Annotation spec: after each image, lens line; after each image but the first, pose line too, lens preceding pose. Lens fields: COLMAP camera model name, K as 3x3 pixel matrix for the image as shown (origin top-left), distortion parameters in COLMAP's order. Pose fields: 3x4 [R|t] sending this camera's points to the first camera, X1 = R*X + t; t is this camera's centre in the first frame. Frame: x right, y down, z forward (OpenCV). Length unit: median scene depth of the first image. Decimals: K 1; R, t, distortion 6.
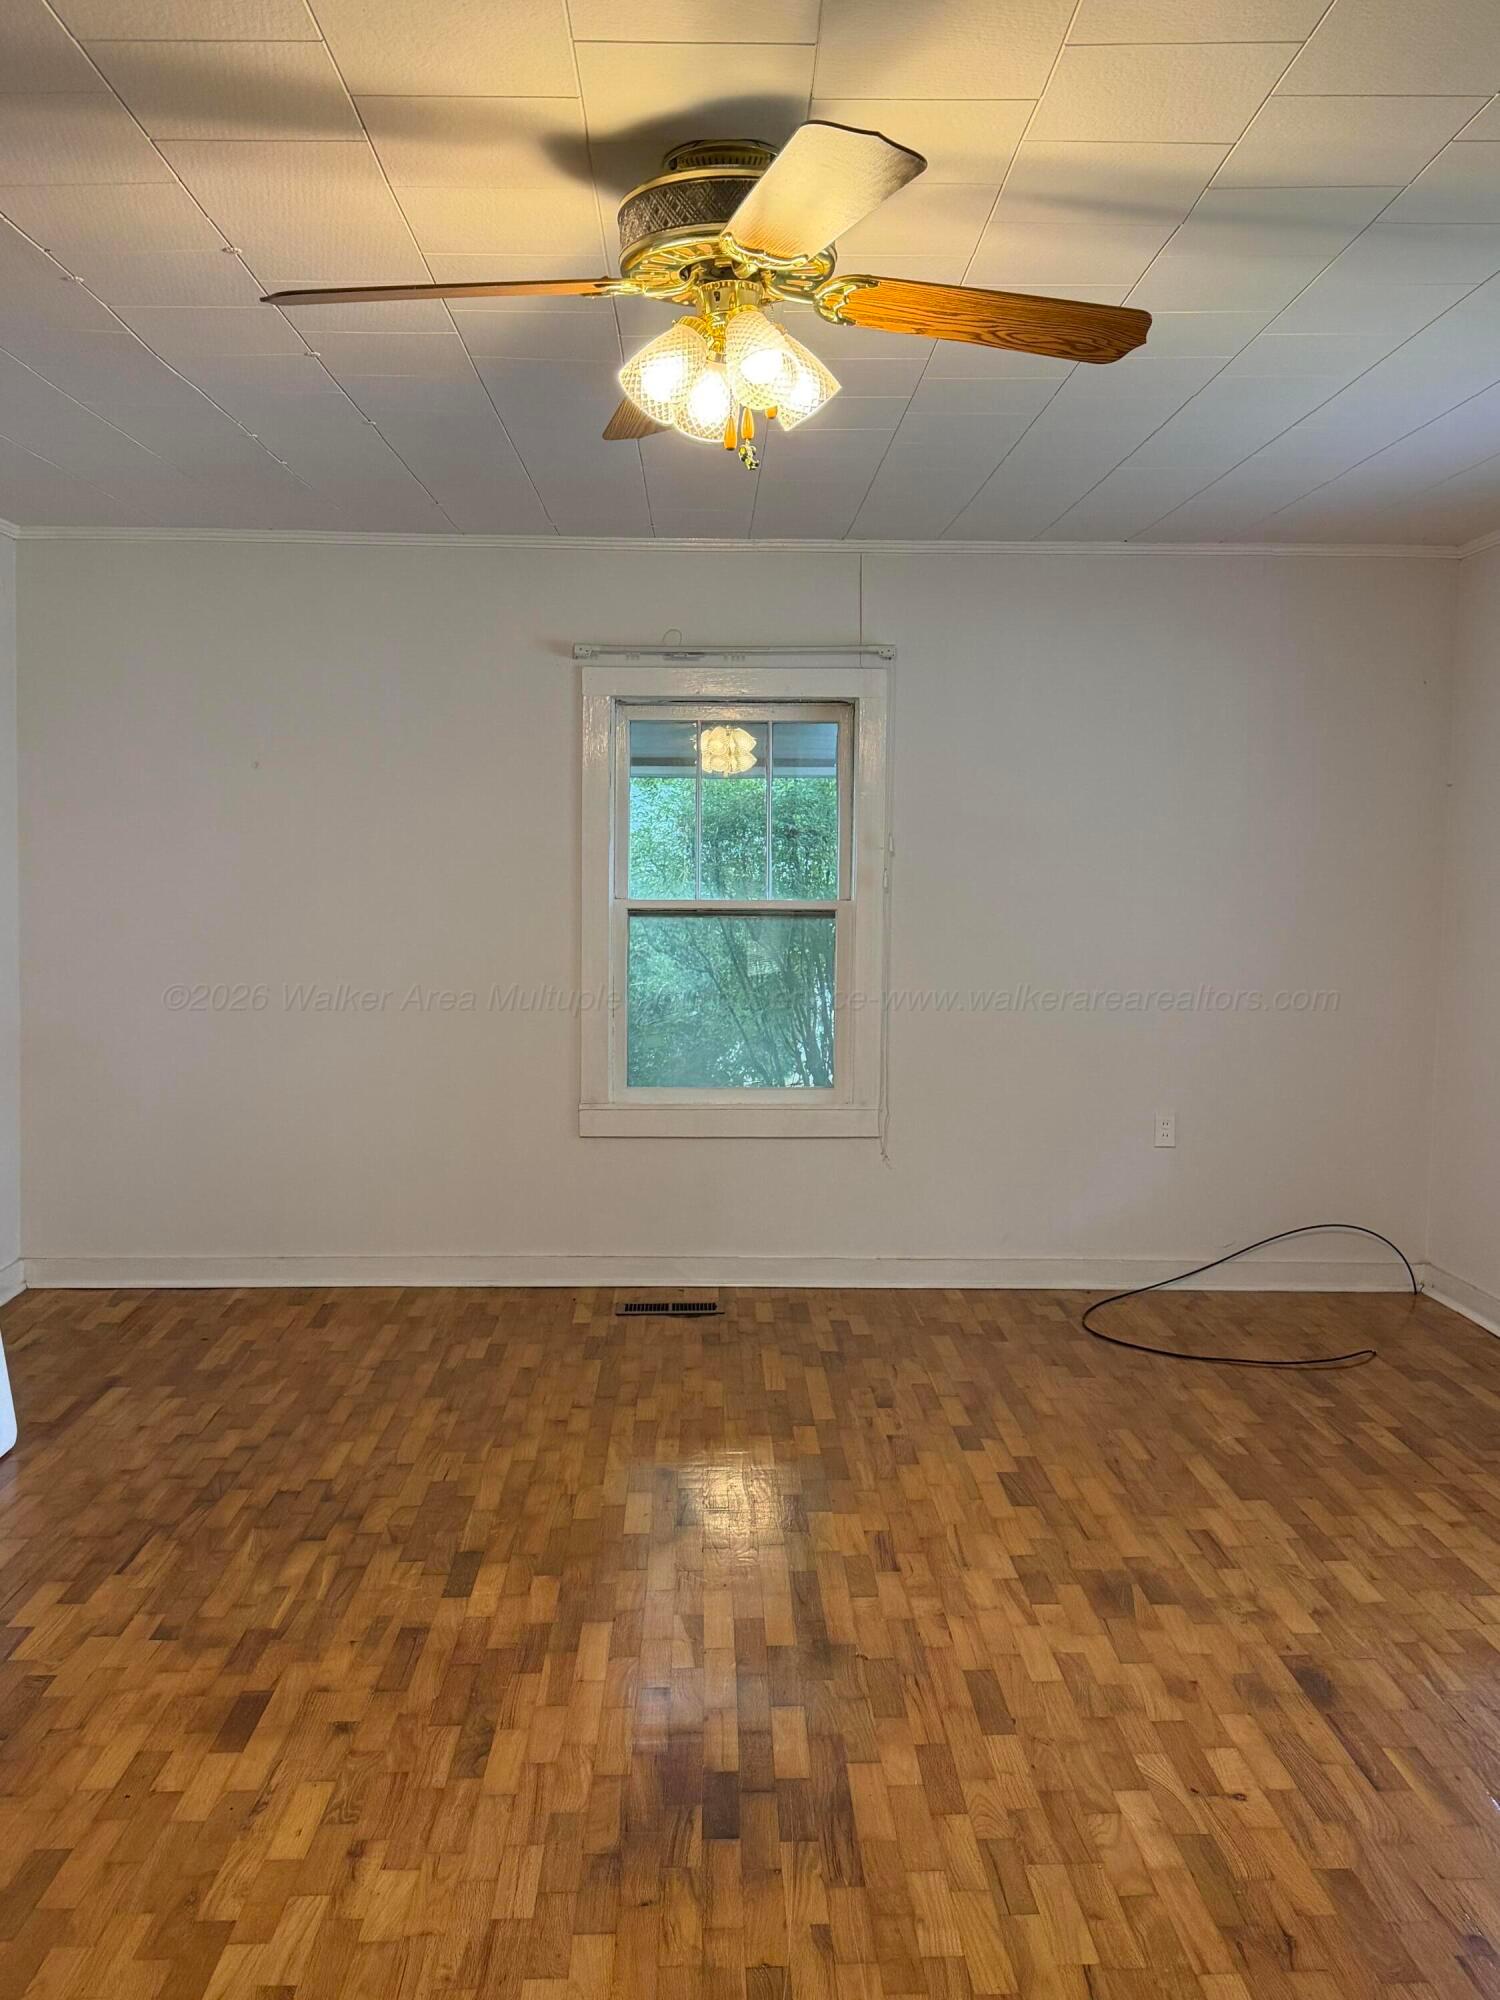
lens RADIAL K [[1842.7, 0, 750.0], [0, 1842.7, 1000.0], [0, 0, 1]] dist [0.142956, -0.285998]
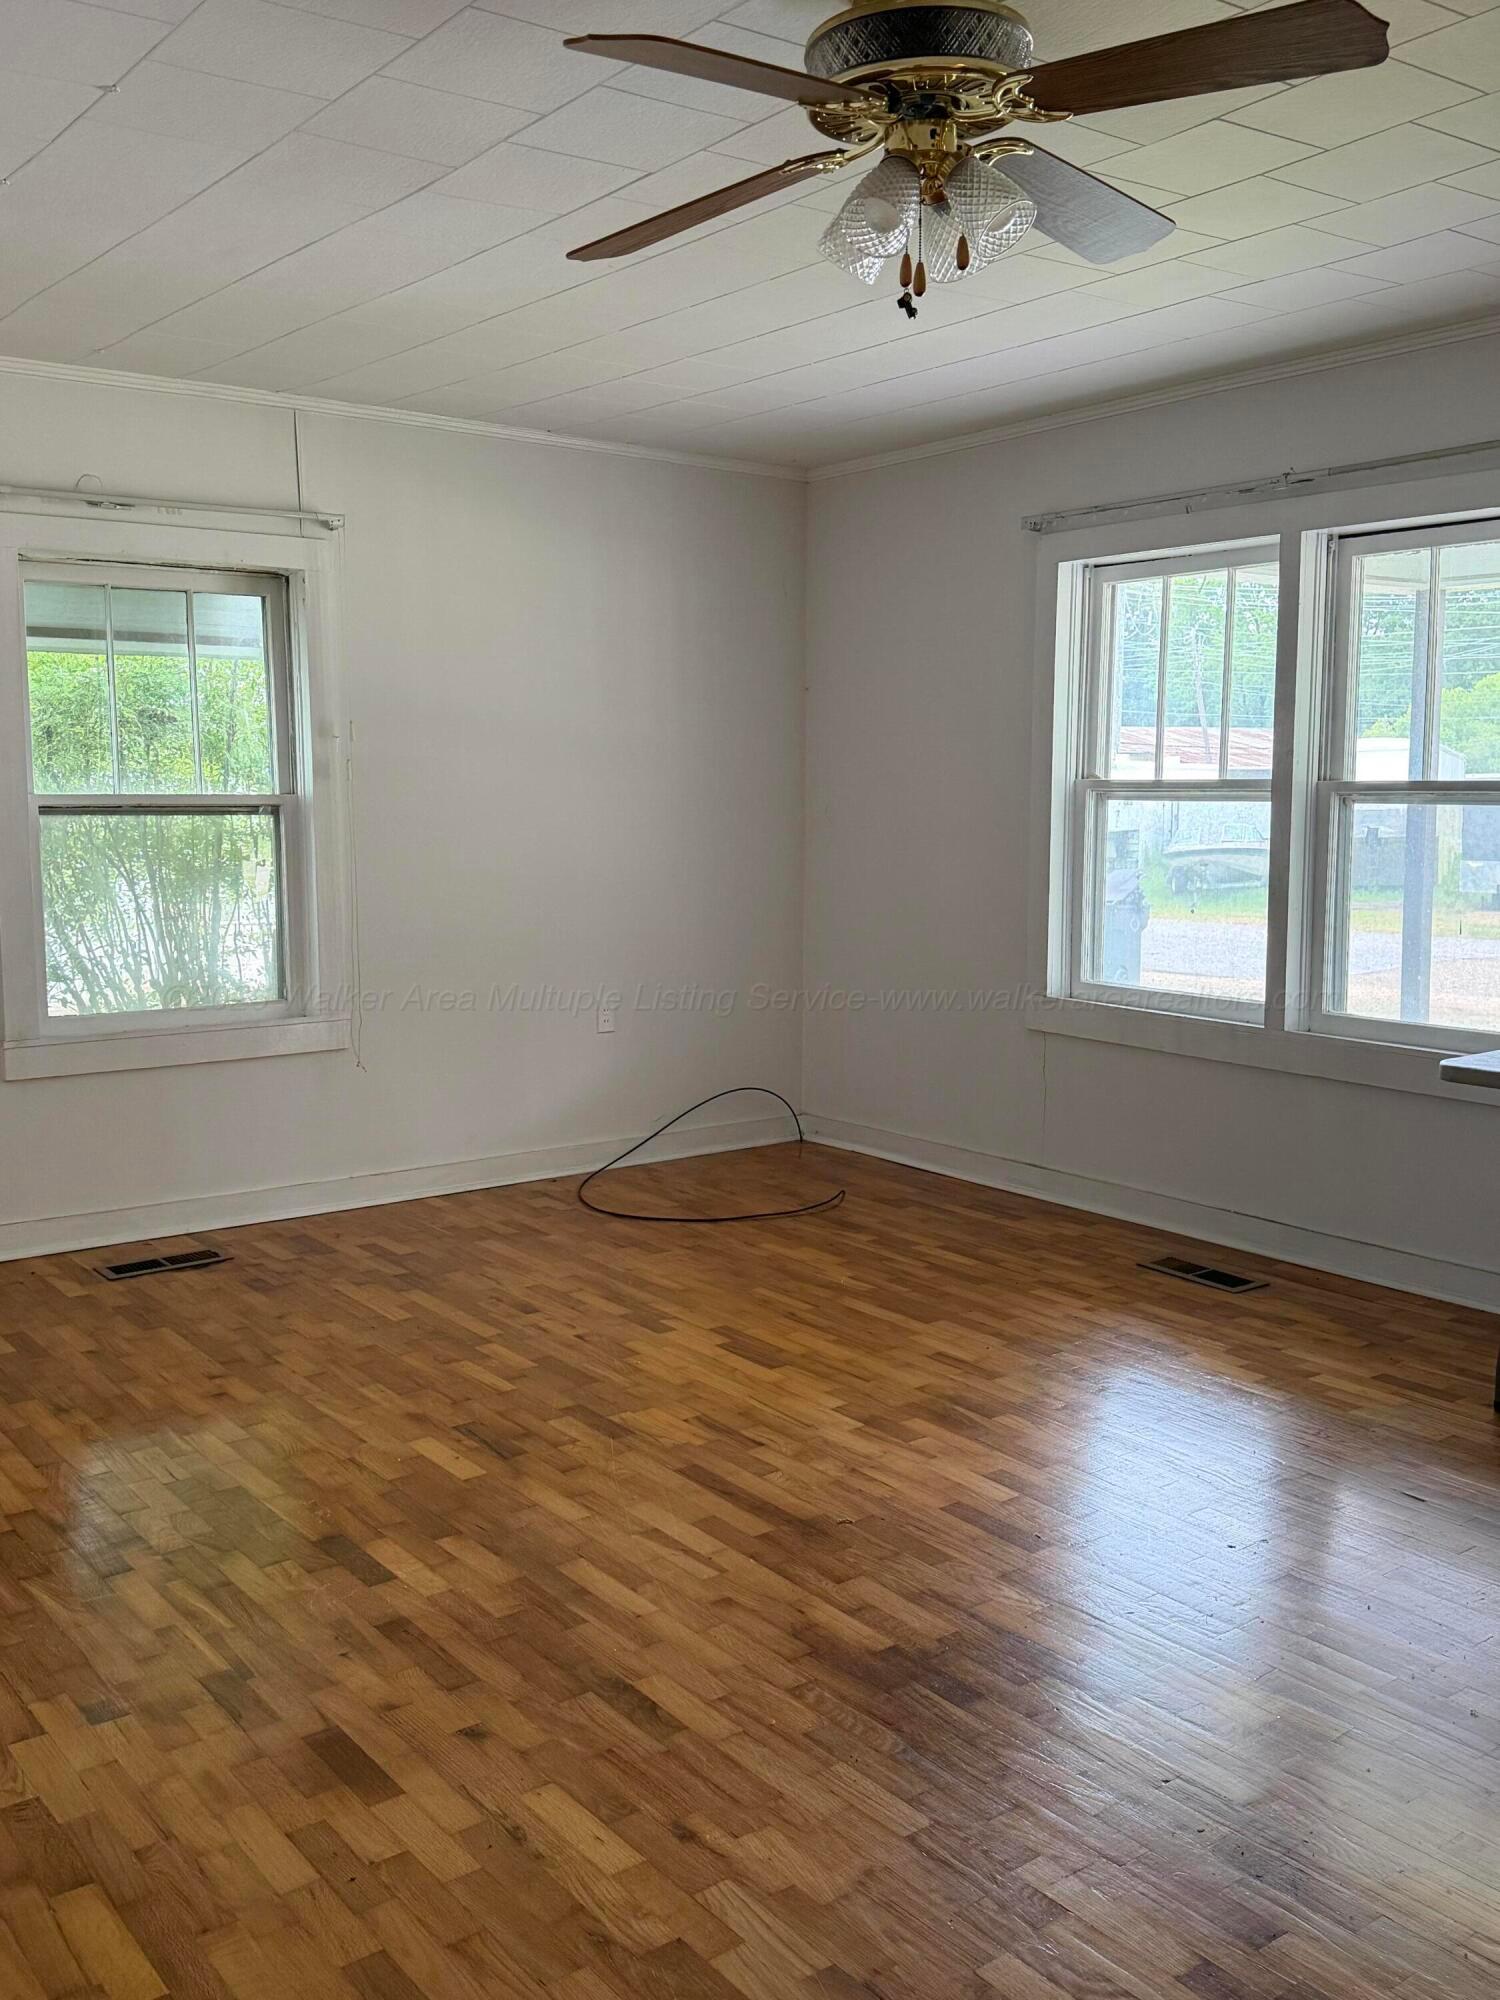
lens RADIAL K [[1842.7, 0, 750.0], [0, 1842.7, 1000.0], [0, 0, 1]] dist [0.142956, -0.285998]
pose [[0.817443, -0.079929, 0.570437, -0.433537], [0.054201, 0.996605, 0.061973, 0.004125], [-0.573454, -0.019742, 0.819000, 0.171206]]
